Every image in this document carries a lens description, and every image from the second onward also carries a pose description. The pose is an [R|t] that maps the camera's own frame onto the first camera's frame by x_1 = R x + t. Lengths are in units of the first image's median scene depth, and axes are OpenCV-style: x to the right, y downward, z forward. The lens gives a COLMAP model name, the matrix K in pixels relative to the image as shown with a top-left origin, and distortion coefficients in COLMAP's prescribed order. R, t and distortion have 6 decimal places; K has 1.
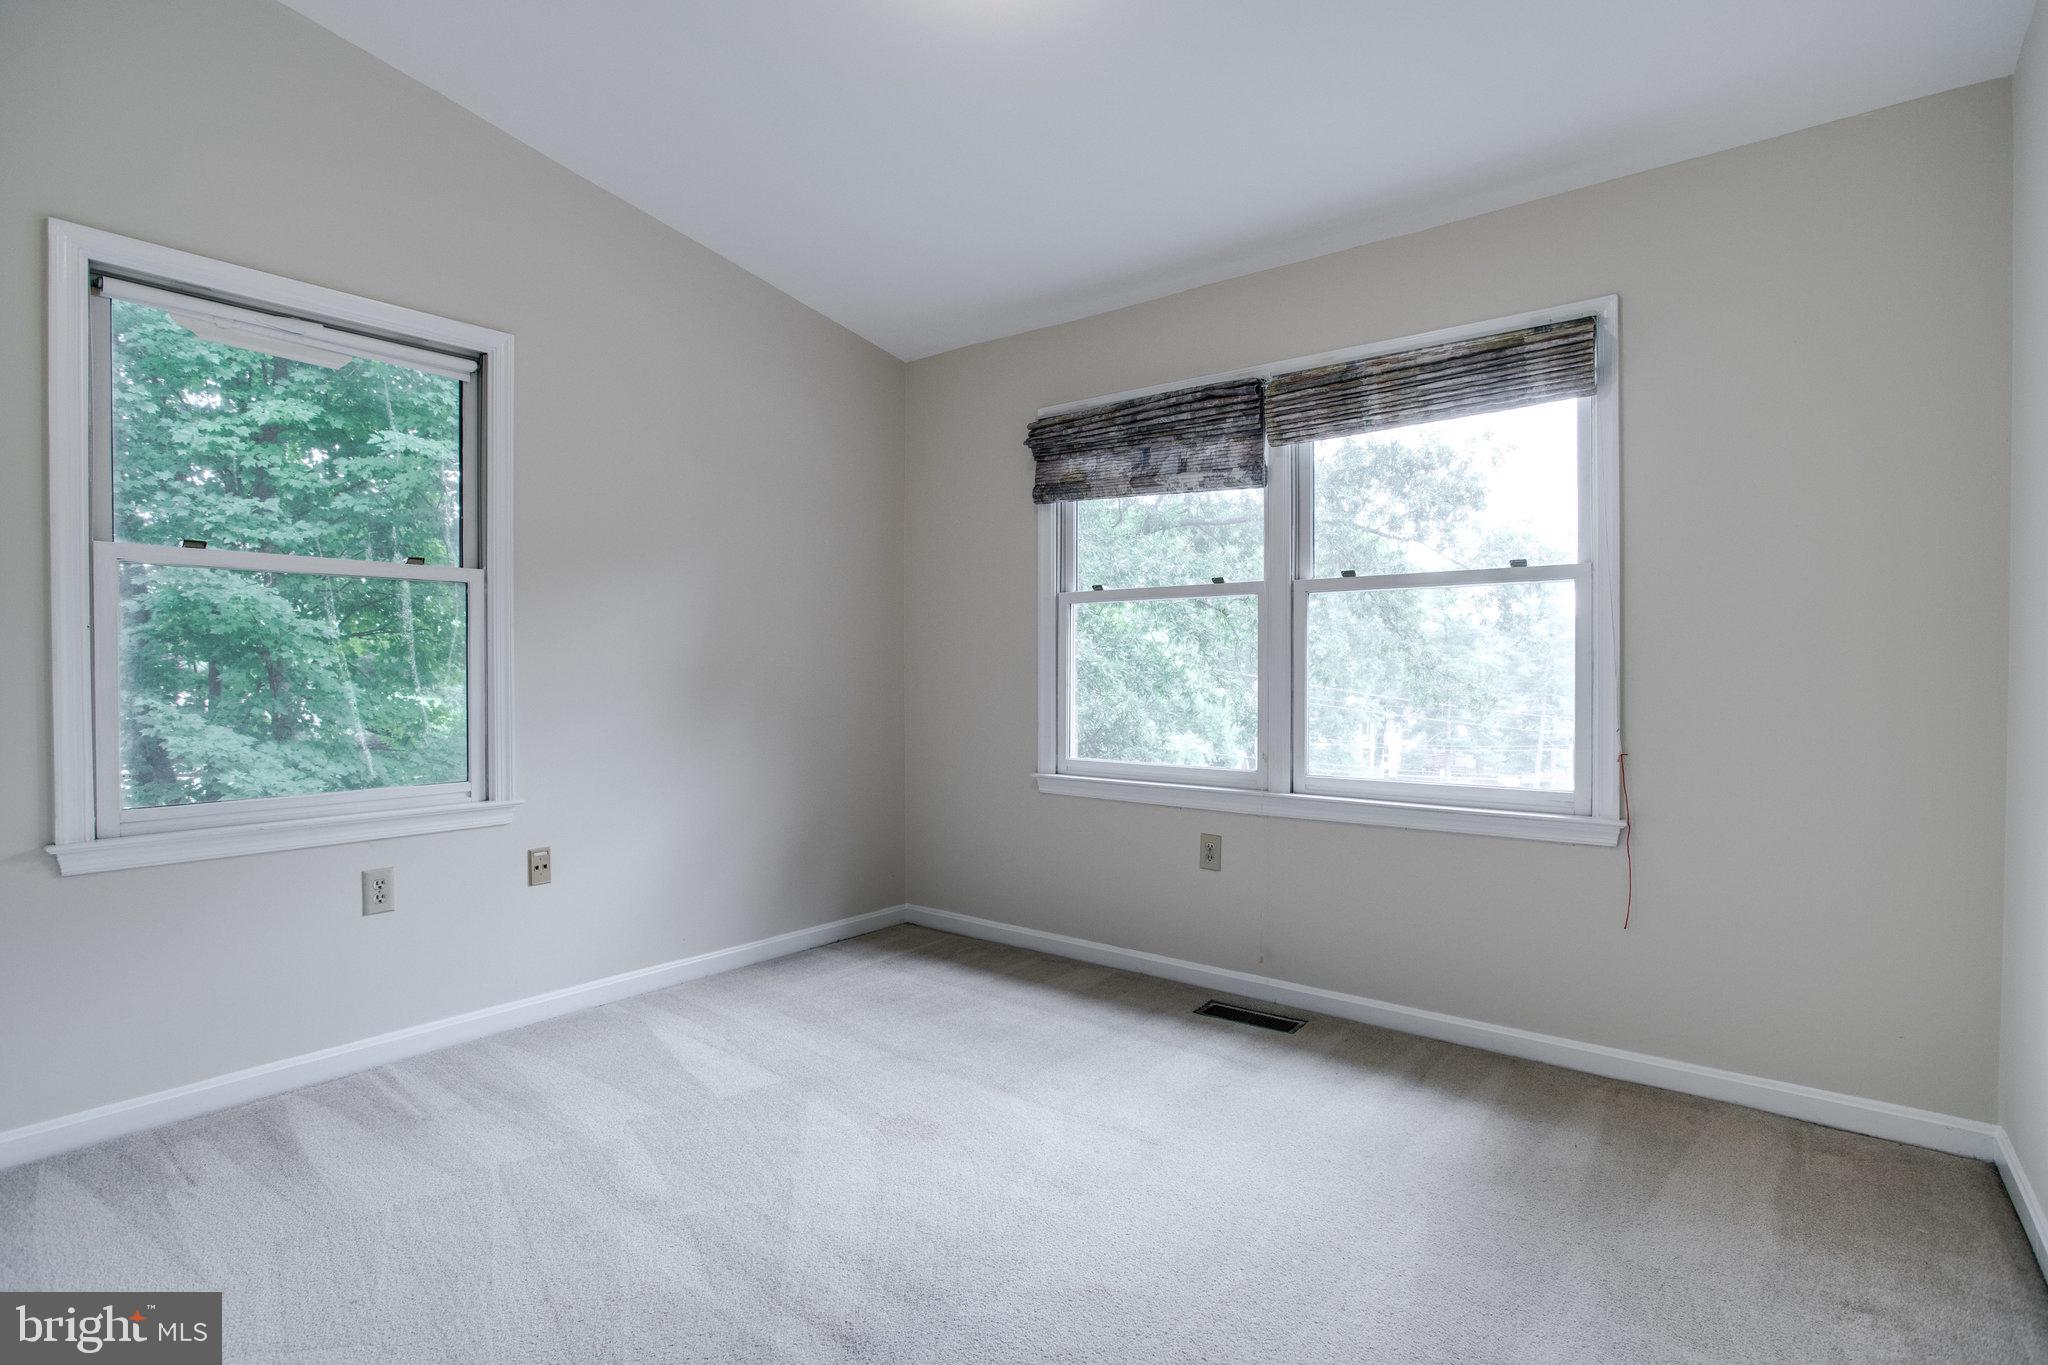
lens RADIAL K [[1013.1, 0, 1032.3], [0, 1013.1, 679.1], [0, 0, 1]] dist [0.043260, 0.000480]
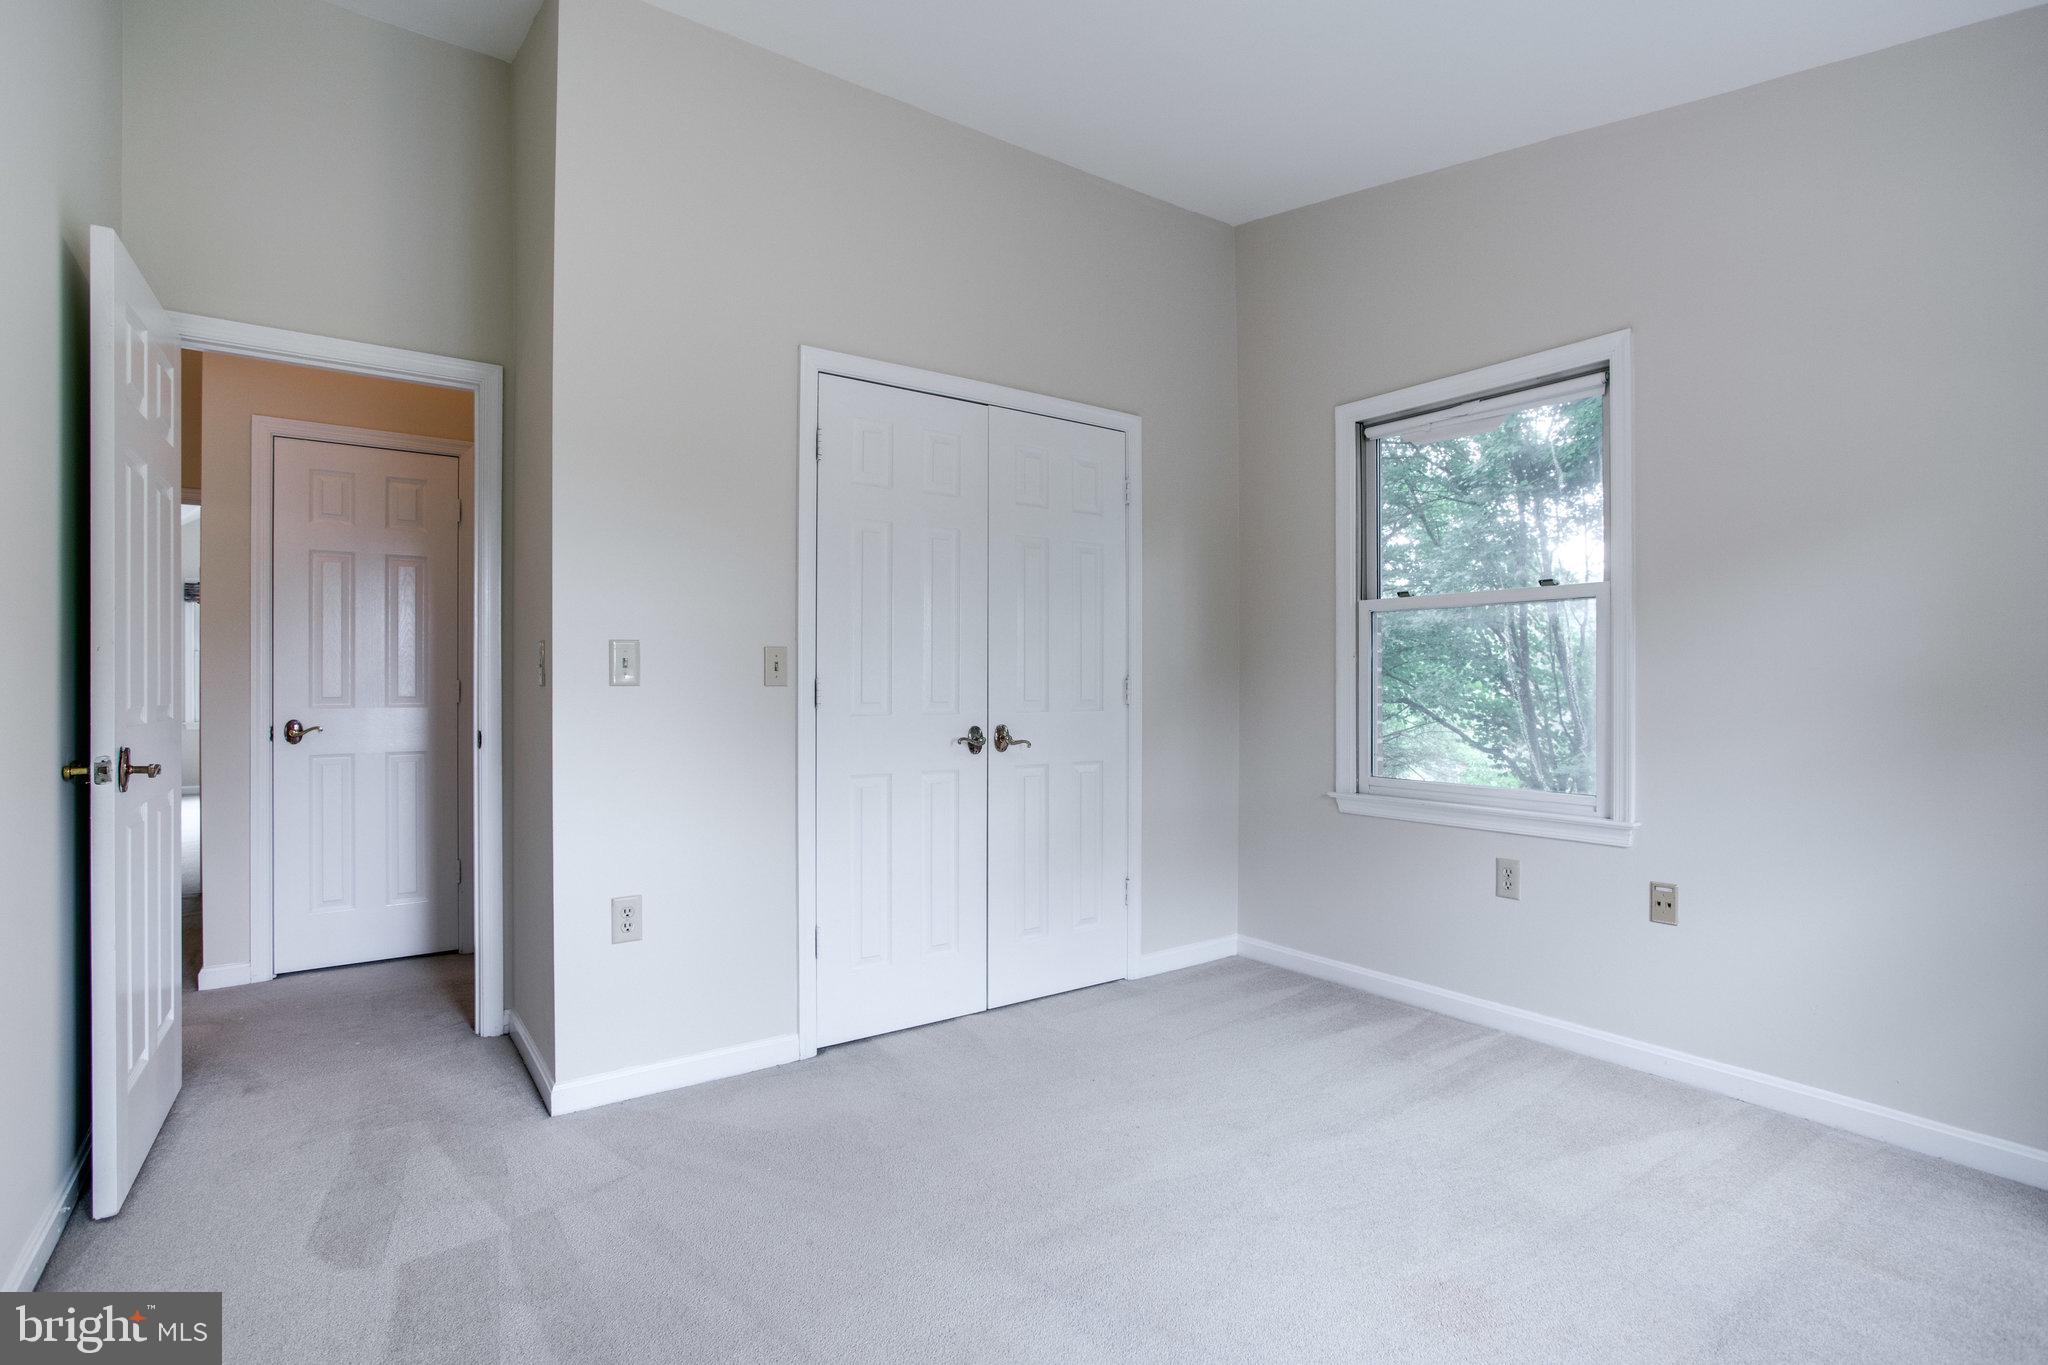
lens RADIAL K [[1013.1, 0, 1032.3], [0, 1013.1, 679.1], [0, 0, 1]] dist [0.043260, 0.000480]
pose [[-0.224378, -0.003042, -0.974498, 0.525641], [-0.009464, 0.999955, -0.000942, -0.007294], [0.974456, 0.009011, -0.224396, 0.666230]]
